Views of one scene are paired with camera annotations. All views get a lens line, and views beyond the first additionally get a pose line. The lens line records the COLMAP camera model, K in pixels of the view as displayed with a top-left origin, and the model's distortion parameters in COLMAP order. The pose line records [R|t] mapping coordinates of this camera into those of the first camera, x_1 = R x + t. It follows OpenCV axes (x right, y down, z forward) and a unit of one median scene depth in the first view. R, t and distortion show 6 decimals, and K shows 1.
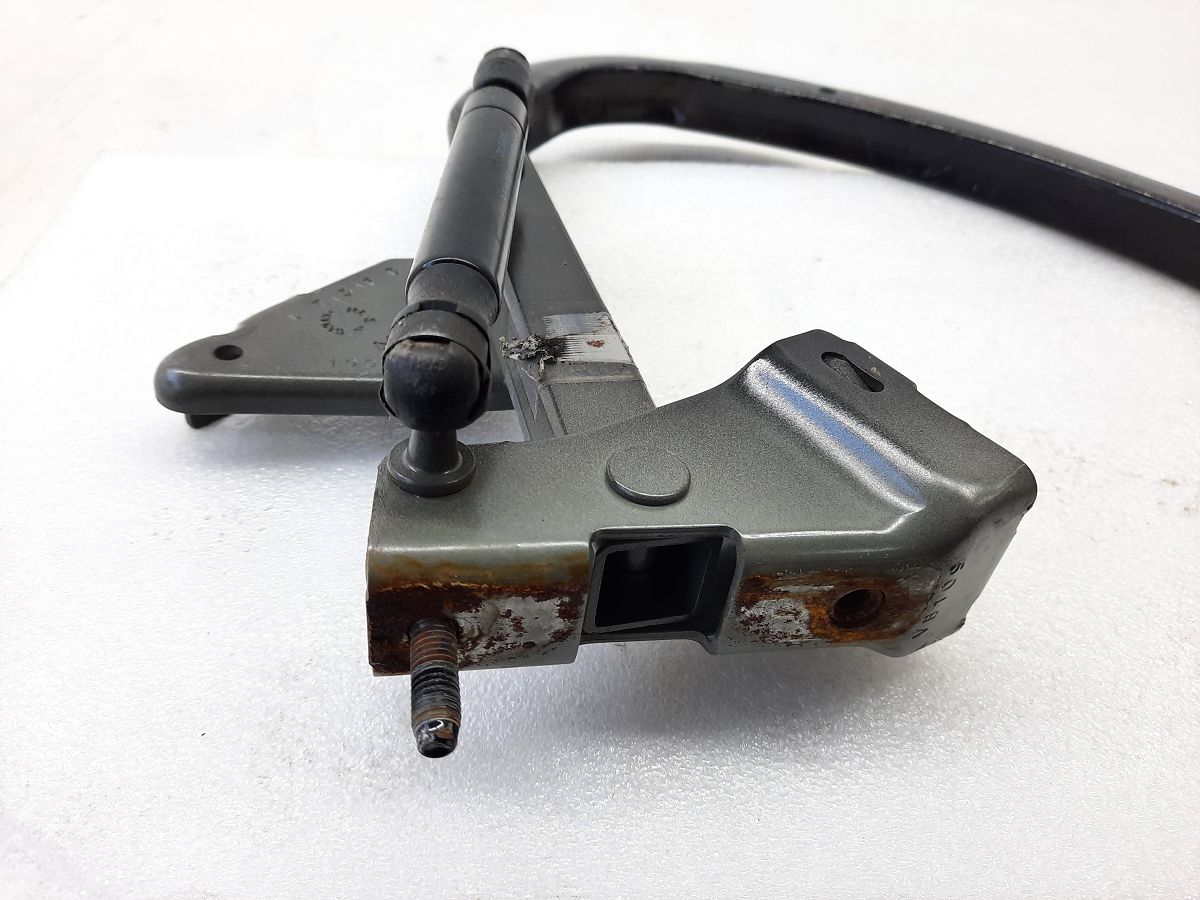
lens RADIAL K [[895.3, 0, 570.3], [0, 895.3, 492.2], [0, 0, 1]] dist [-0.012129, -0.040762]
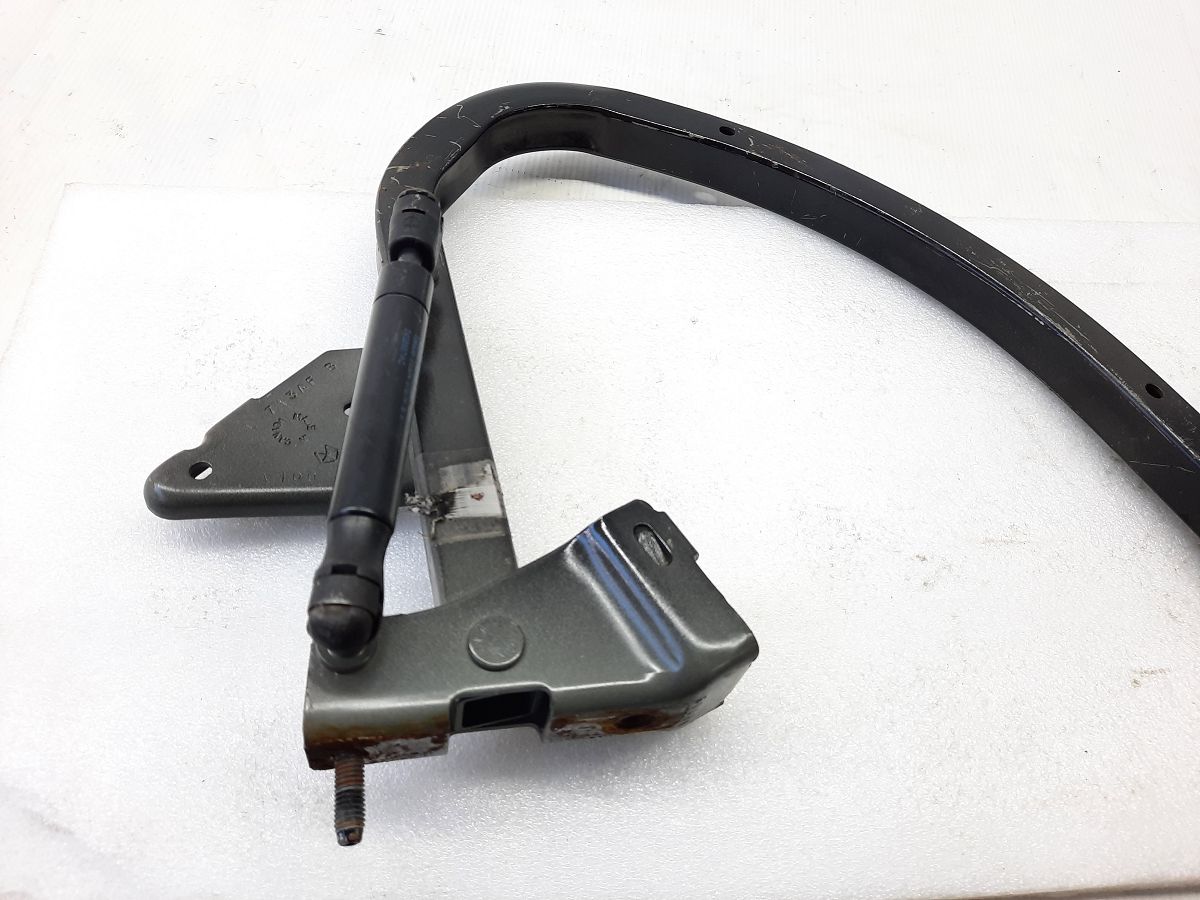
lens RADIAL K [[895.3, 0, 601.3], [0, 895.3, 446.2], [0, 0, 1]] dist [-0.012129, -0.040762]
pose [[0.998347, 0.026635, 0.050935, 0.152965], [-0.038127, 0.970009, 0.240059, -0.605090], [-0.043014, -0.241604, 0.969421, -0.315750]]
